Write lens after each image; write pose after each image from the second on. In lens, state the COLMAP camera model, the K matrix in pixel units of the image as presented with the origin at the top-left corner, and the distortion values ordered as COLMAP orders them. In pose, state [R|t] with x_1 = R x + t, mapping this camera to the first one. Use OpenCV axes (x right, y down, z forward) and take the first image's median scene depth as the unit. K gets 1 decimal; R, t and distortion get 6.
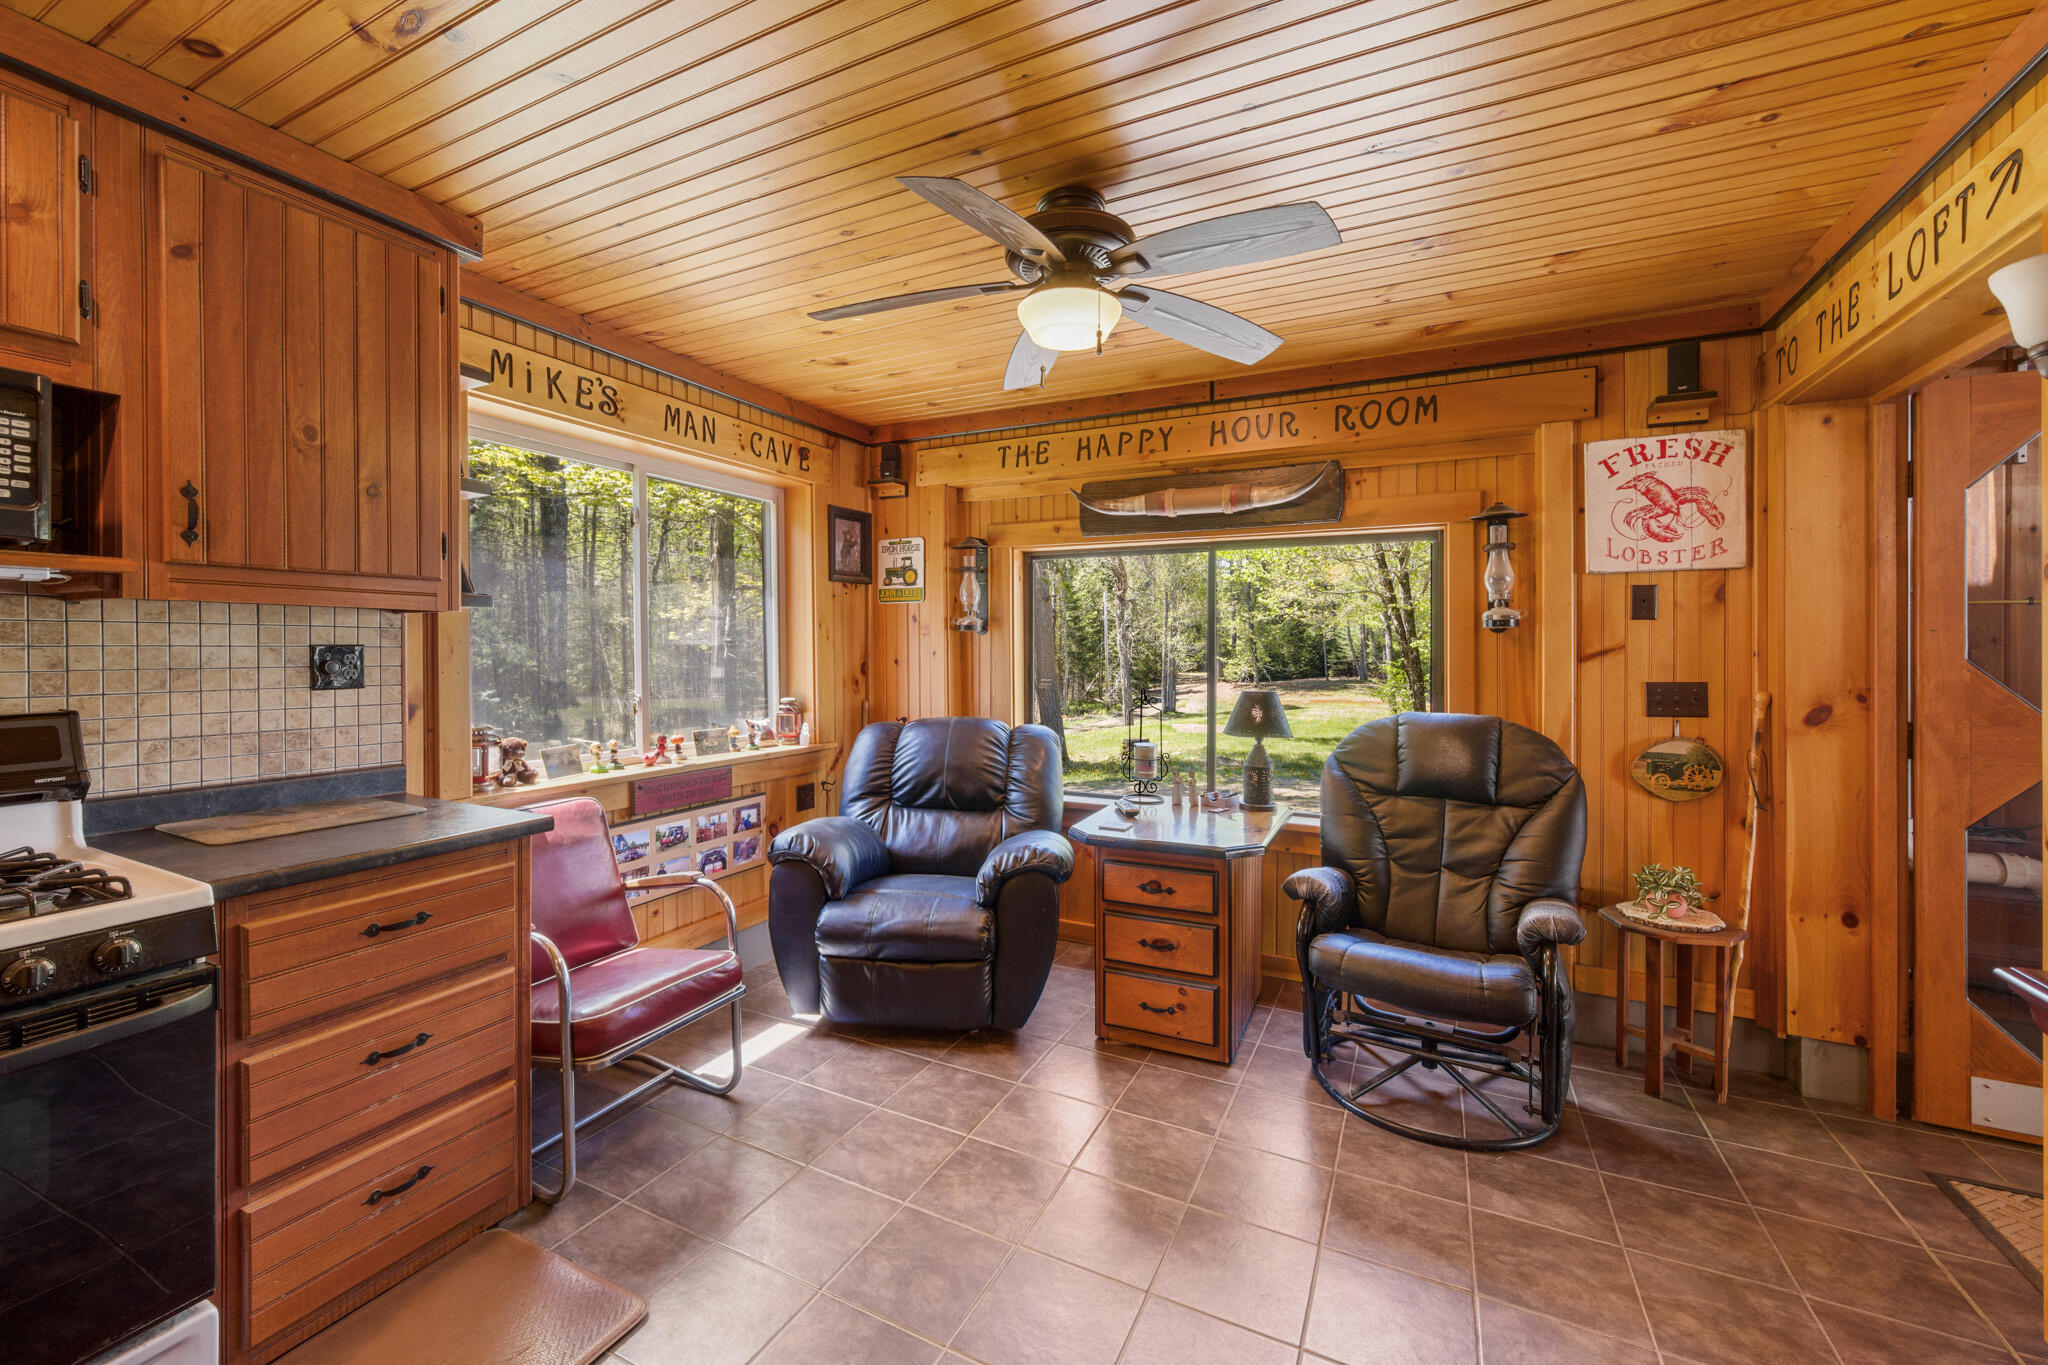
lens RADIAL K [[832.8, 0, 1000.1], [0, 832.8, 652.4], [0, 0, 1]] dist [-0.001014, -0.000066]
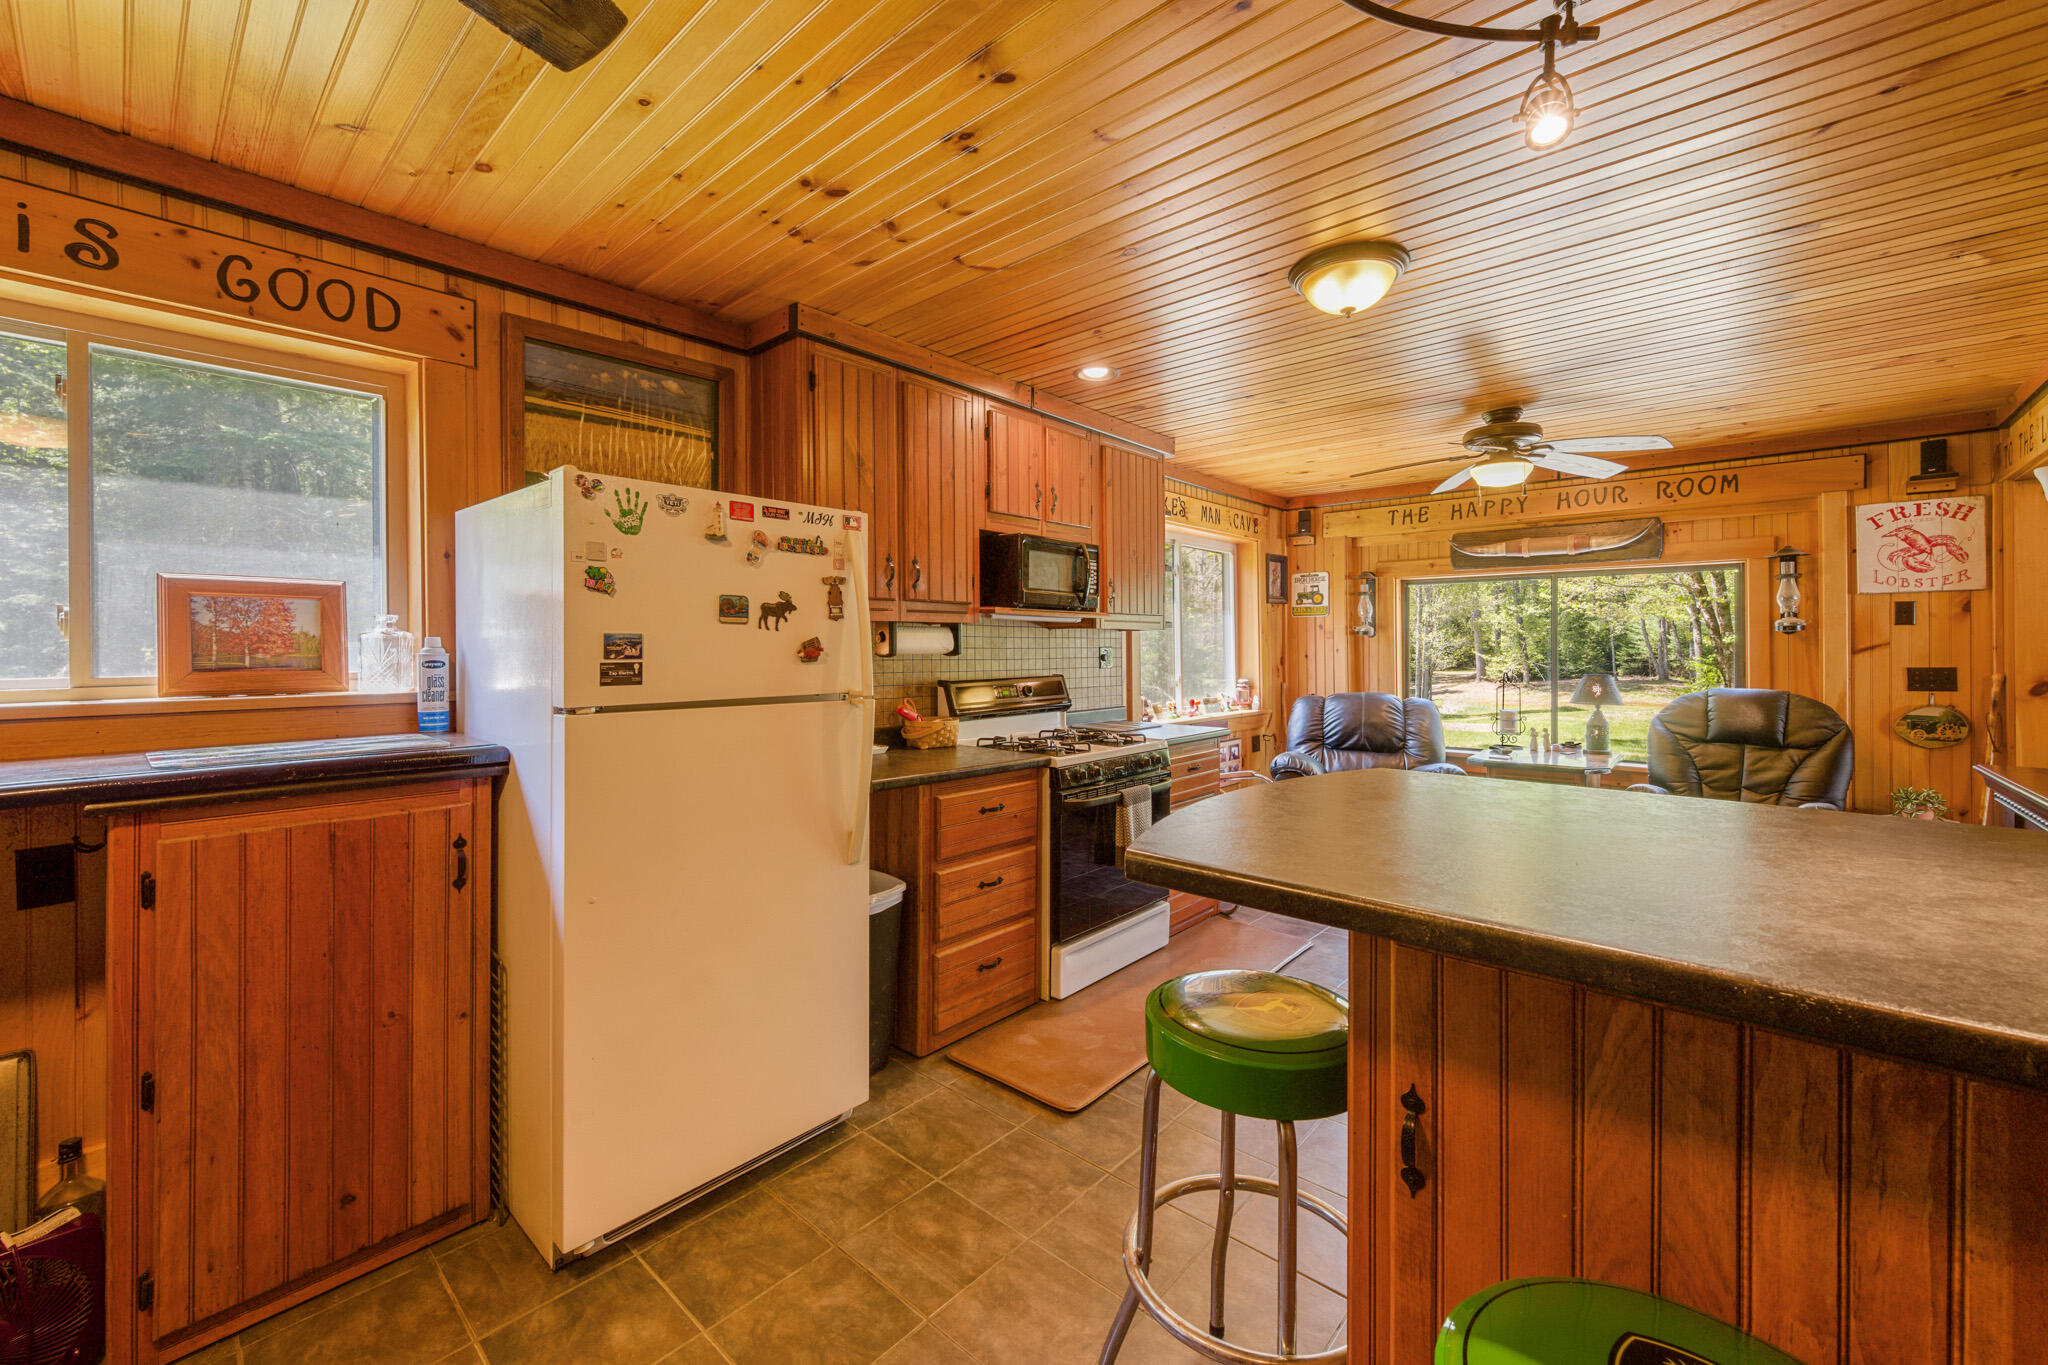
lens RADIAL K [[832.8, 0, 1002.7], [0, 832.8, 651.4], [0, 0, 1]] dist [-0.001014, -0.000066]
pose [[0.966762, -0.004217, -0.255644, -0.367343], [0.004362, 0.999990, 0.000002, 0.000435], [0.255641, -0.001117, 0.966771, -0.775448]]
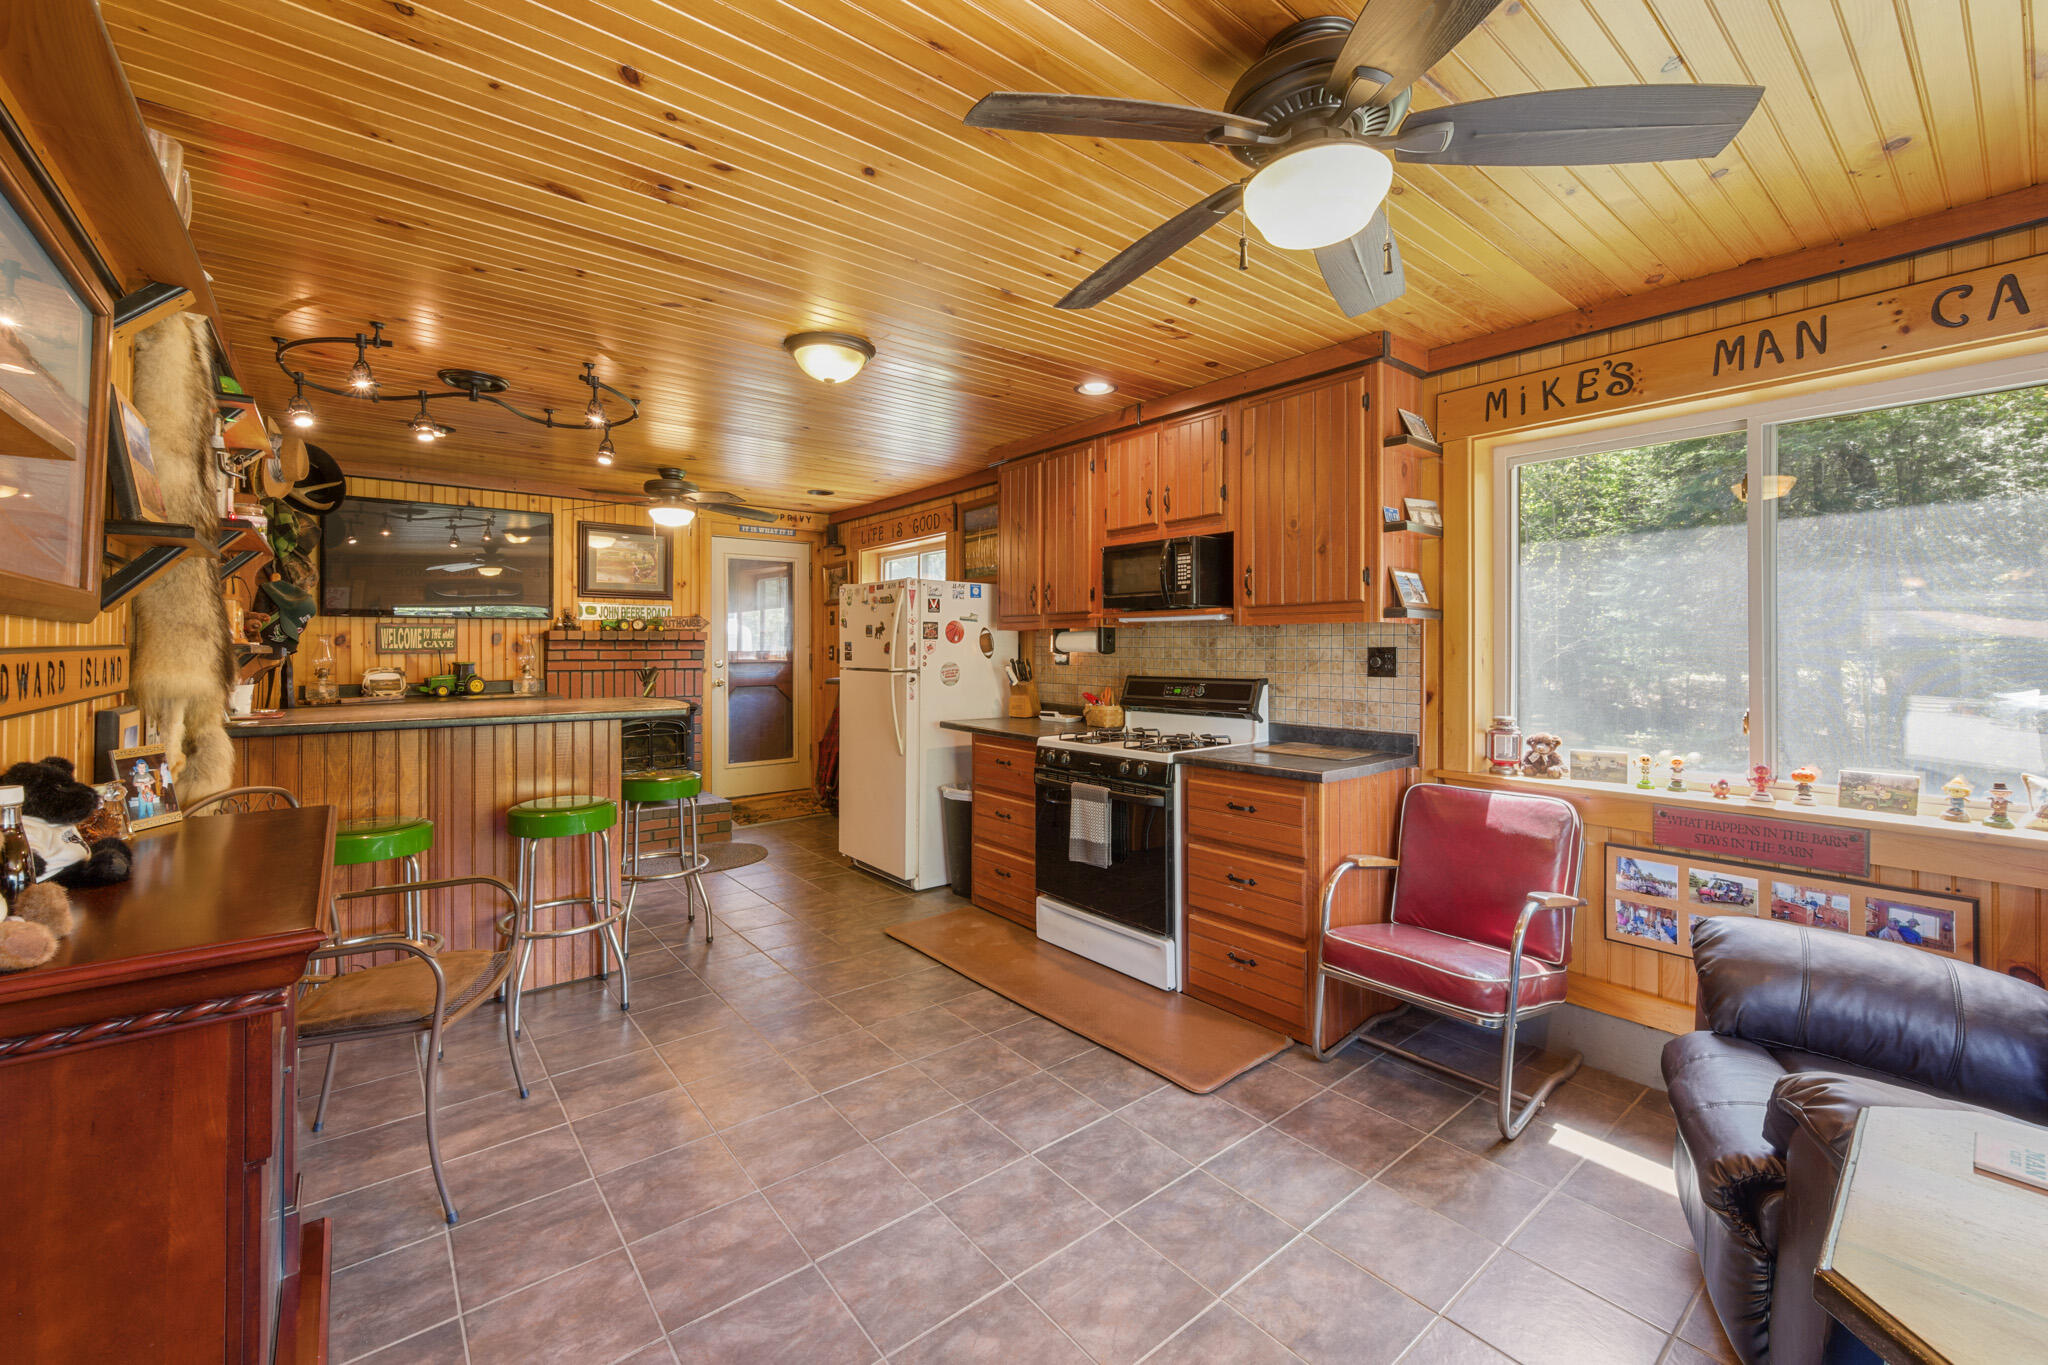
lens RADIAL K [[832.8, 0, 1019.9], [0, 832.8, 641.2], [0, 0, 1]] dist [-0.001014, -0.000066]
pose [[-0.406199, -0.012578, -0.913698, 0.598204], [-0.007832, 0.999916, -0.010283, 0.000426], [0.913751, 0.002979, -0.406263, 0.730005]]
